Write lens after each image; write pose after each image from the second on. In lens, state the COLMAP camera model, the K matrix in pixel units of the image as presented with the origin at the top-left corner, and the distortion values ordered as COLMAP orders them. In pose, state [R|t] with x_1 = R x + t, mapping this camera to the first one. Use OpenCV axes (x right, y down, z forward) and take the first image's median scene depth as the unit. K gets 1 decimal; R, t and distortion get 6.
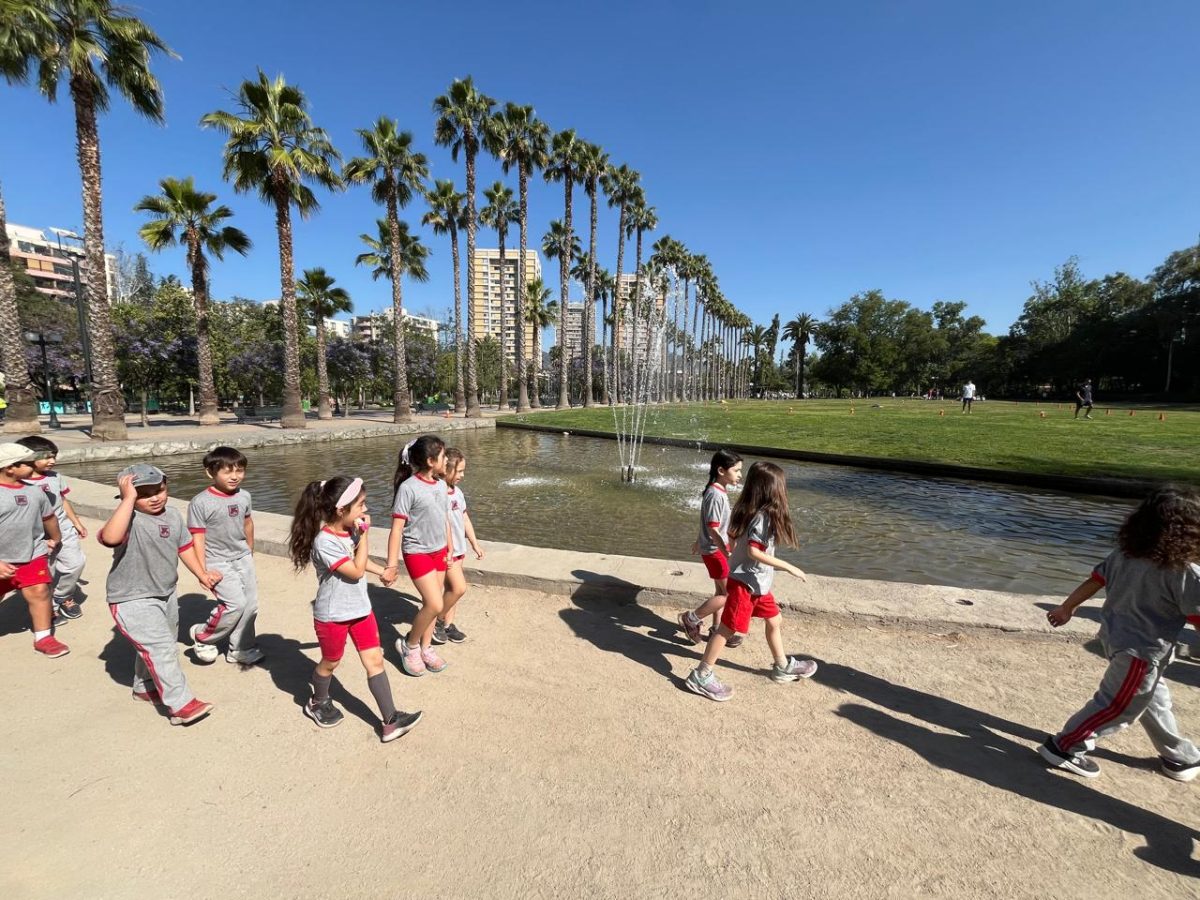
lens RADIAL K [[485.5, 0, 600.0], [0, 485.5, 450.0], [0, 0, 1]] dist [-0.000671, 0.000007]
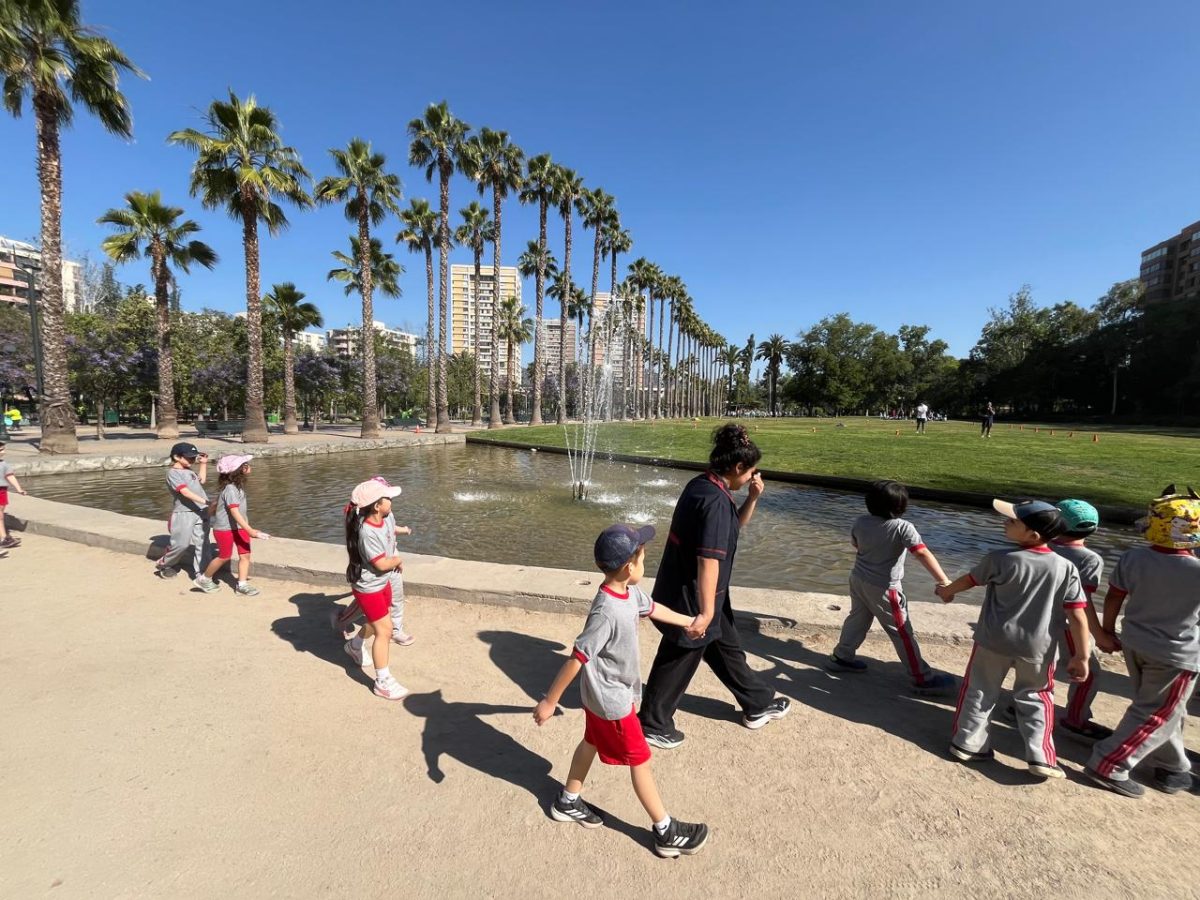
lens RADIAL K [[485.6, 0, 600.7], [0, 485.6, 449.3], [0, 0, 1]] dist [-0.000311, -0.000239]
pose [[0.999109, 0.007439, 0.041549, 0.019085], [-0.006008, 0.999388, -0.034470, -0.000898], [-0.041780, 0.034190, 0.998542, -0.011792]]
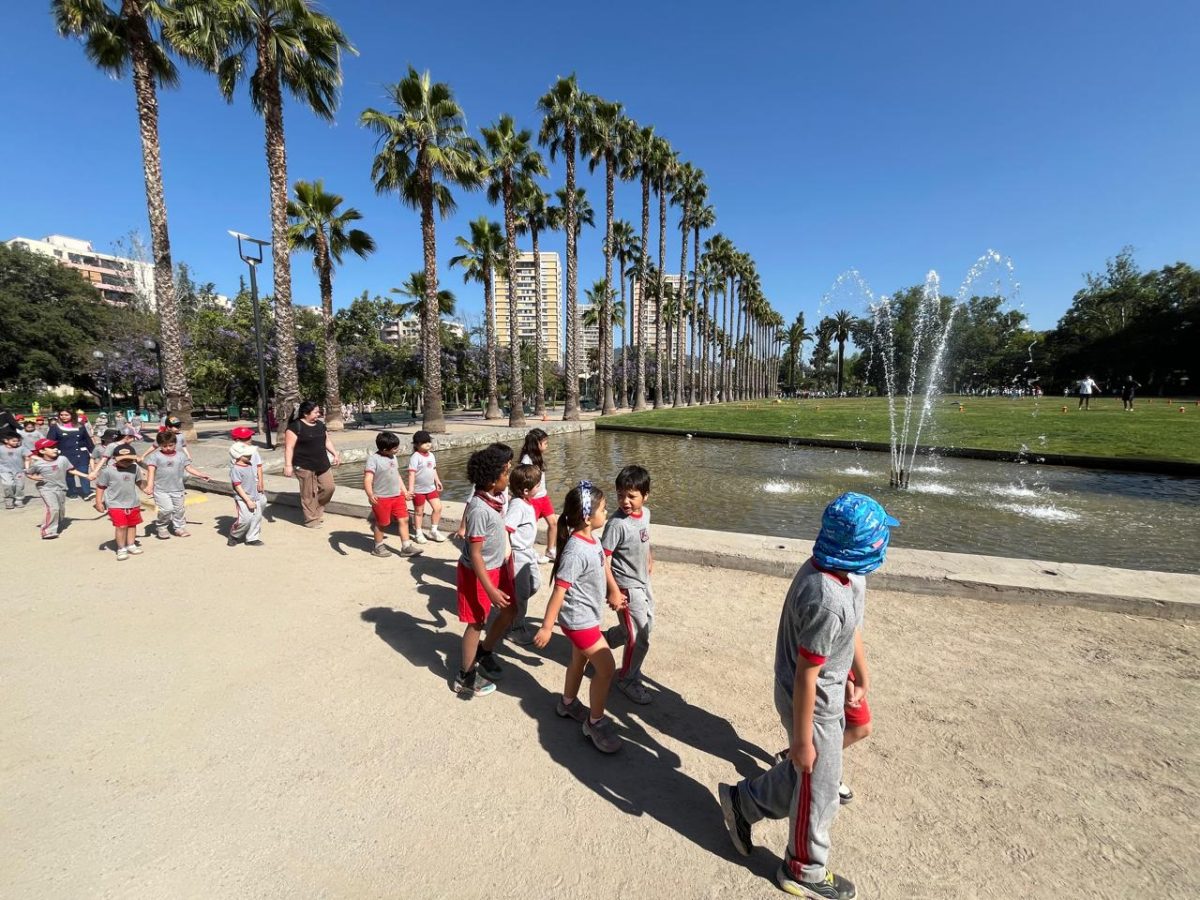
lens RADIAL K [[485.1, 0, 596.7], [0, 485.1, 448.8], [0, 0, 1]] dist [0.000094, -0.000325]
pose [[0.999721, -0.011028, -0.020881, -0.162223], [0.010917, 0.999926, -0.005406, -0.003038], [0.020939, 0.005177, 0.999767, 0.018430]]
